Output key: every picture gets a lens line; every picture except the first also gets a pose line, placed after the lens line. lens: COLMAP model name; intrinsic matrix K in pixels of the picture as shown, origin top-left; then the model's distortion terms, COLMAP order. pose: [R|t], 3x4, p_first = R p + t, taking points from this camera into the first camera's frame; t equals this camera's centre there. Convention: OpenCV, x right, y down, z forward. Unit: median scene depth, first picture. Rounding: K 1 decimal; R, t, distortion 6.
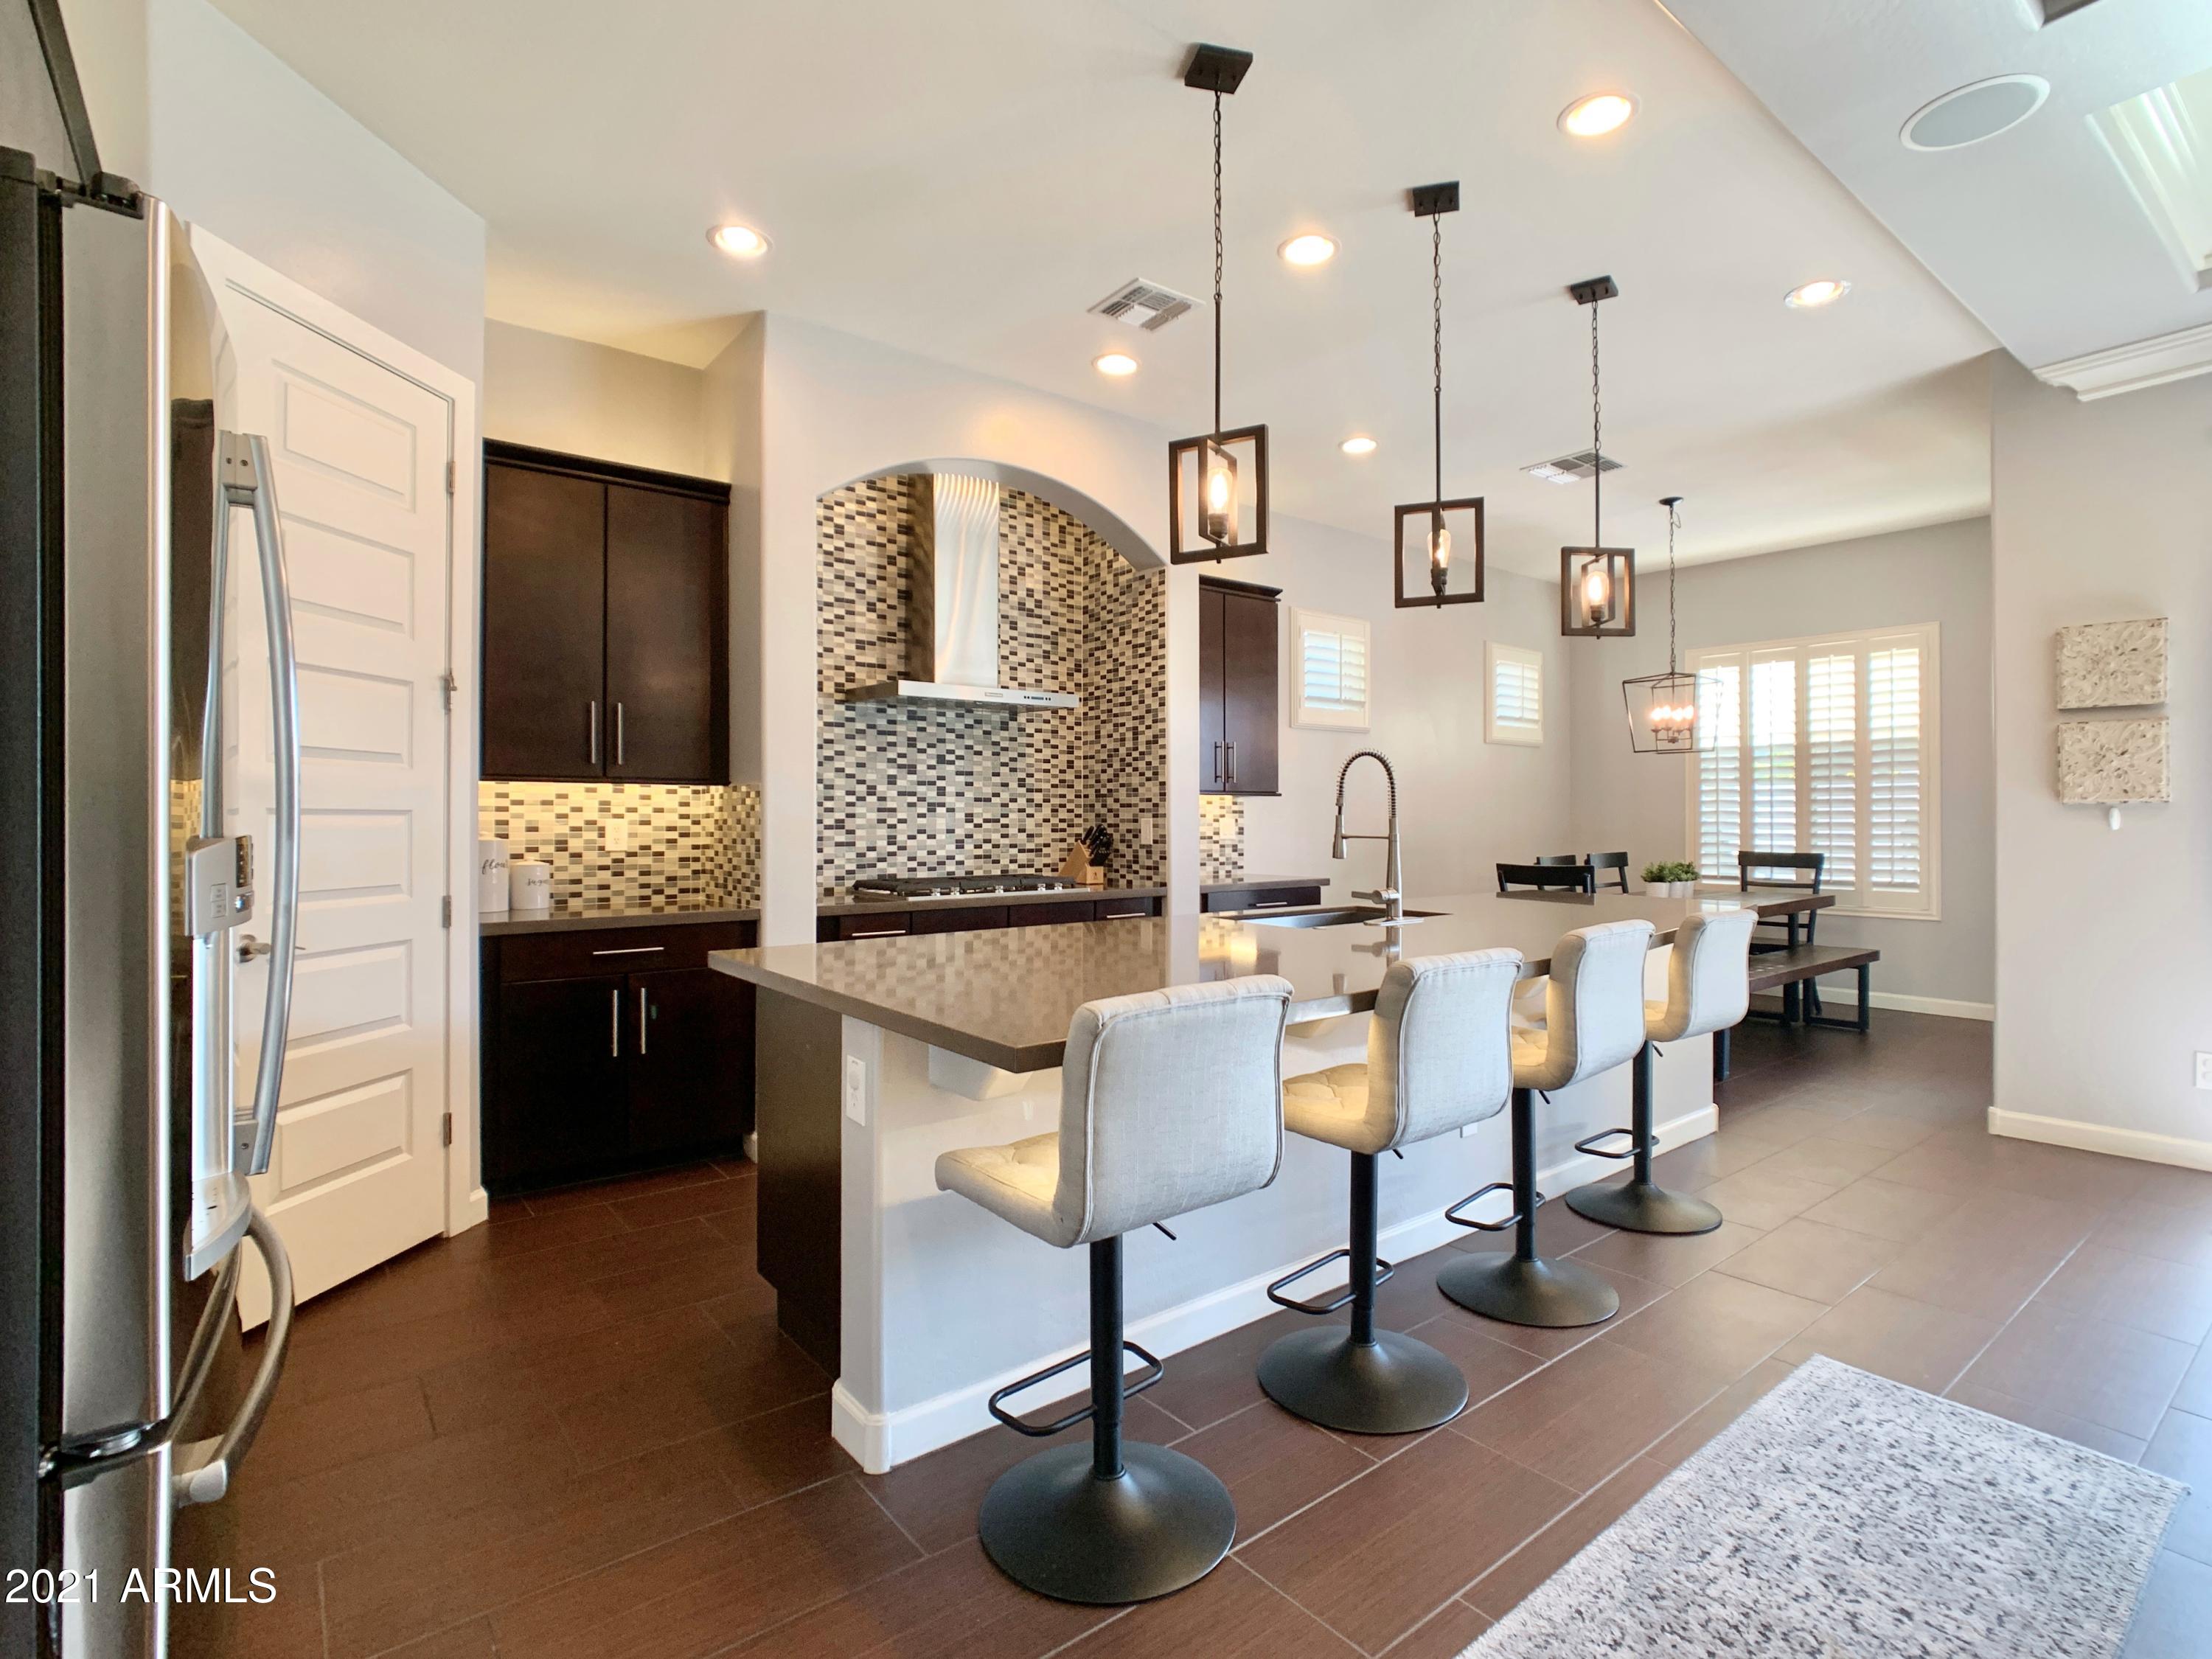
lens RADIAL K [[1071.5, 0, 1111.9], [0, 1071.5, 814.8], [0, 0, 1]] dist [-0.030250, -0.000261]
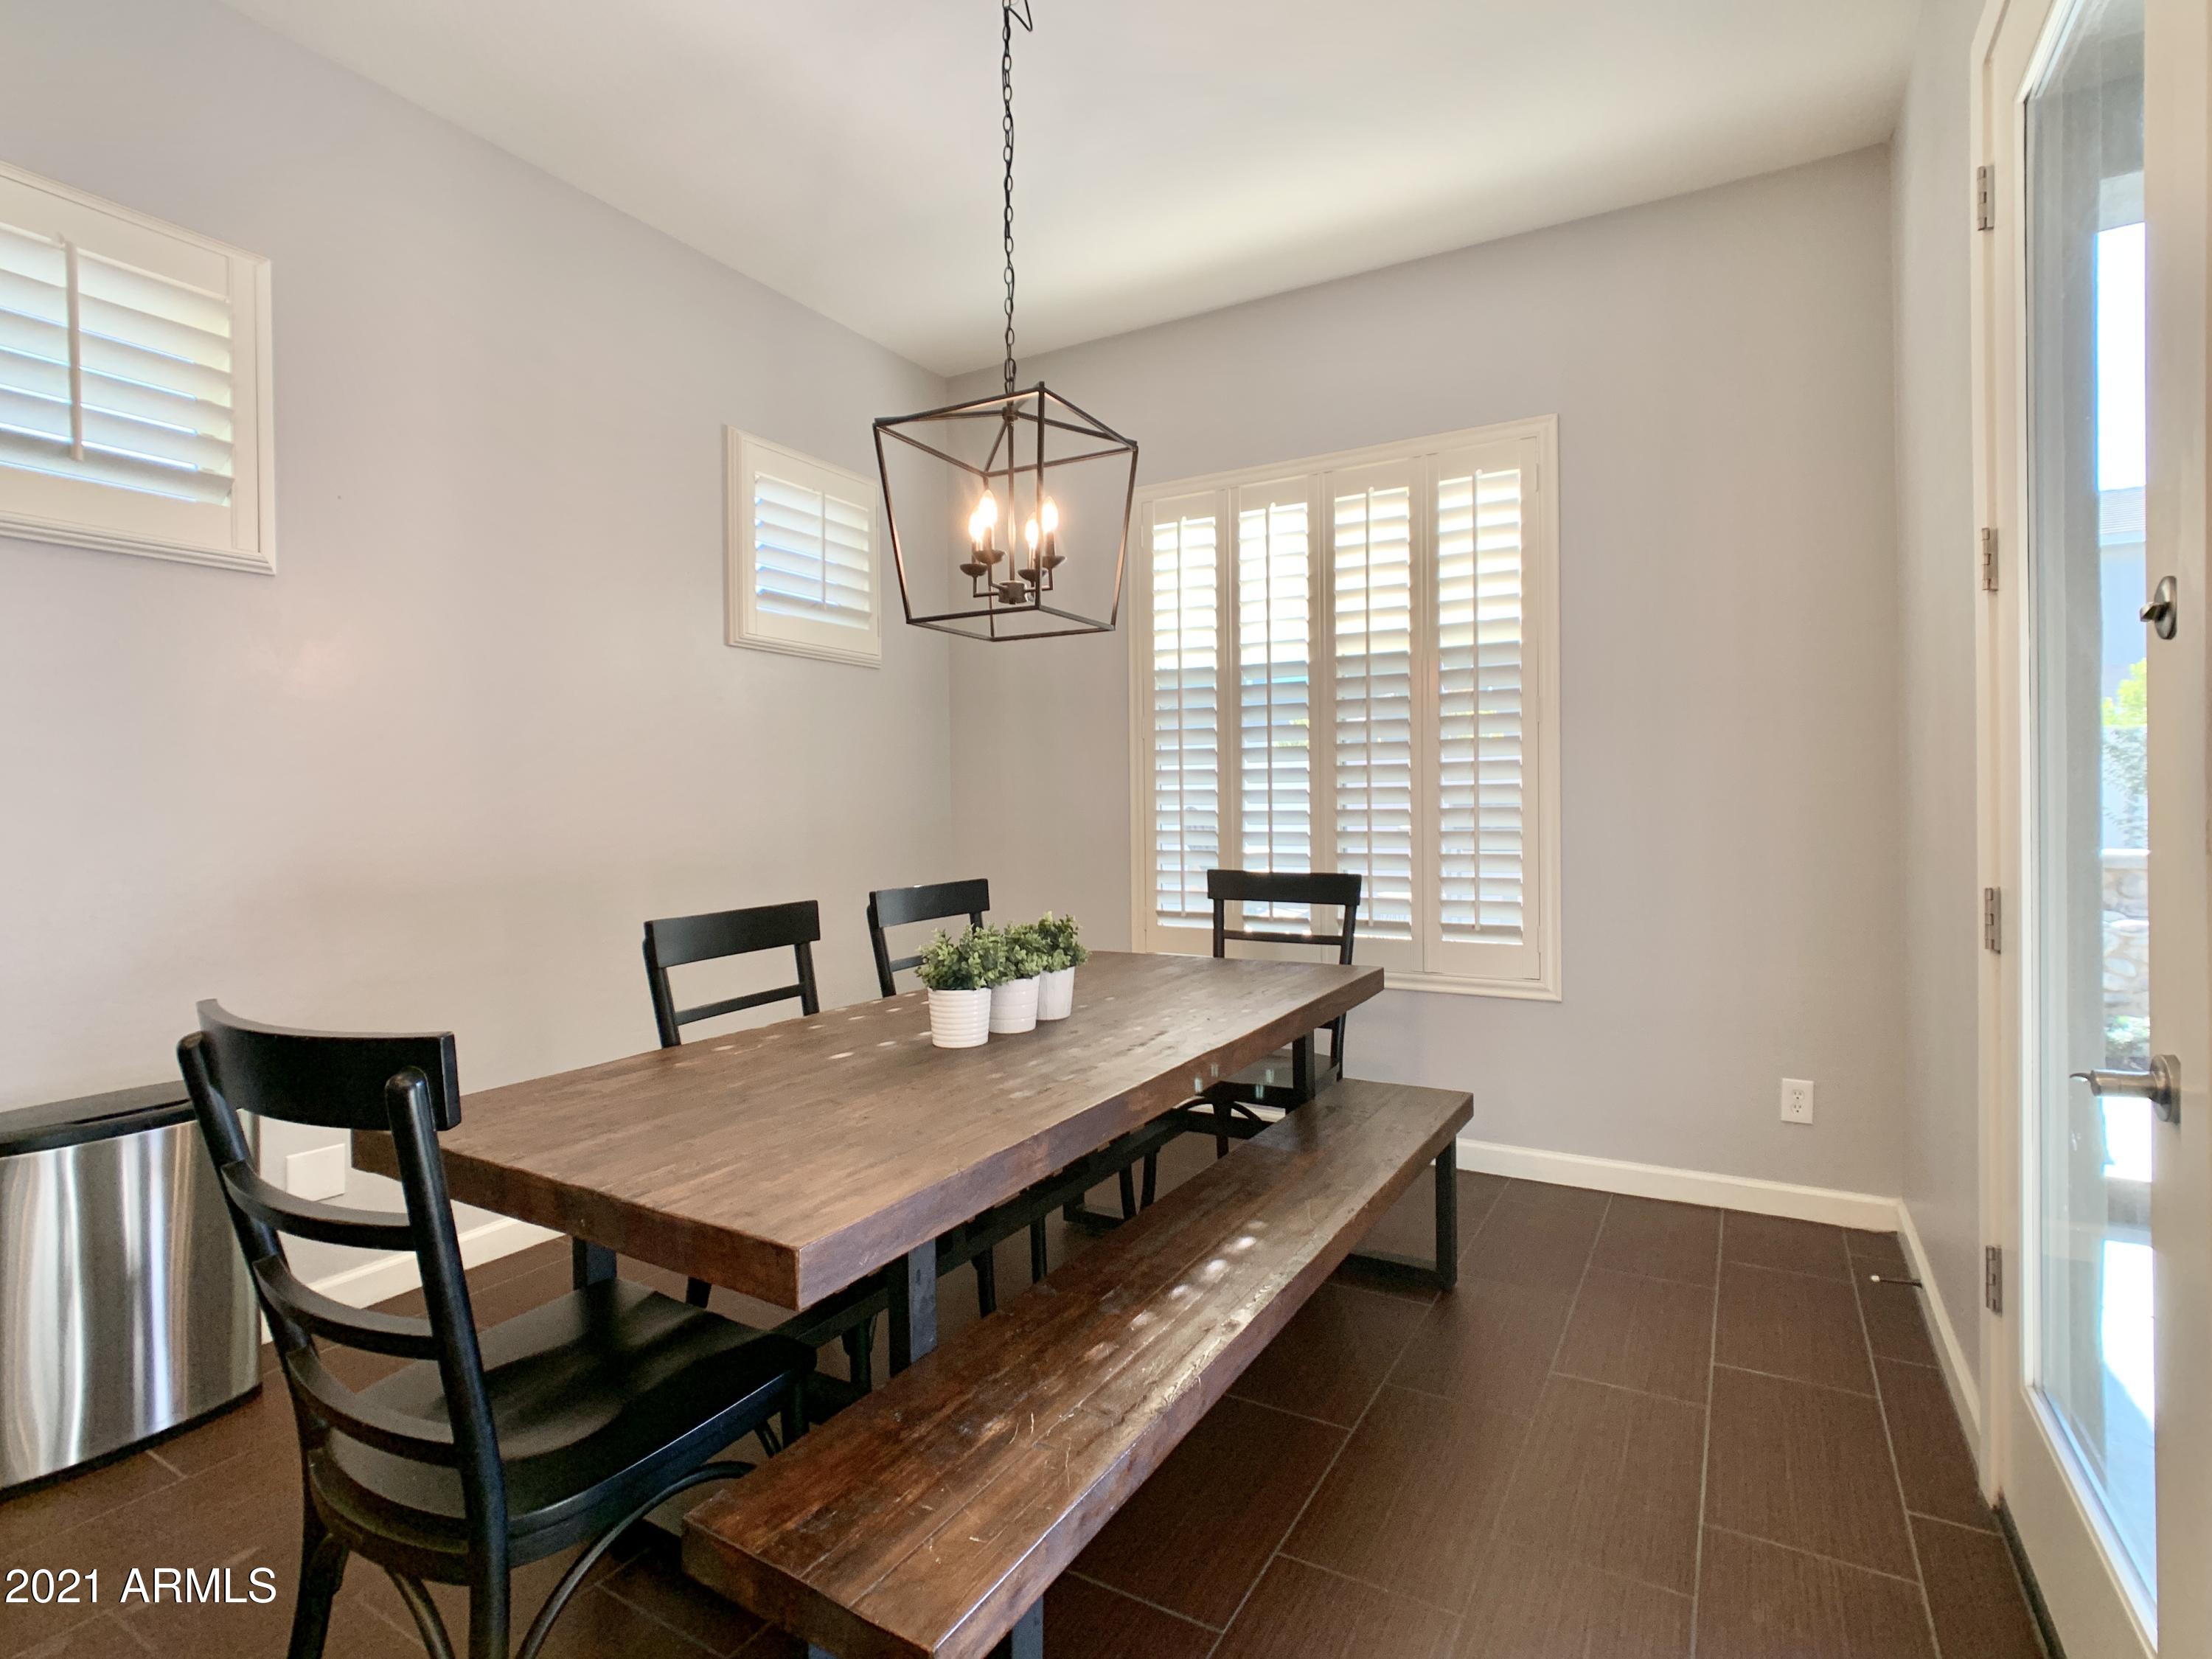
lens RADIAL K [[1071.5, 0, 1111.9], [0, 1071.5, 814.8], [0, 0, 1]] dist [-0.030250, -0.000261]
pose [[0.929782, -0.011258, 0.367938, 0.373952], [0.008397, 0.999921, 0.009376, 0.003361], [-0.368014, -0.005629, 0.929803, 0.566800]]
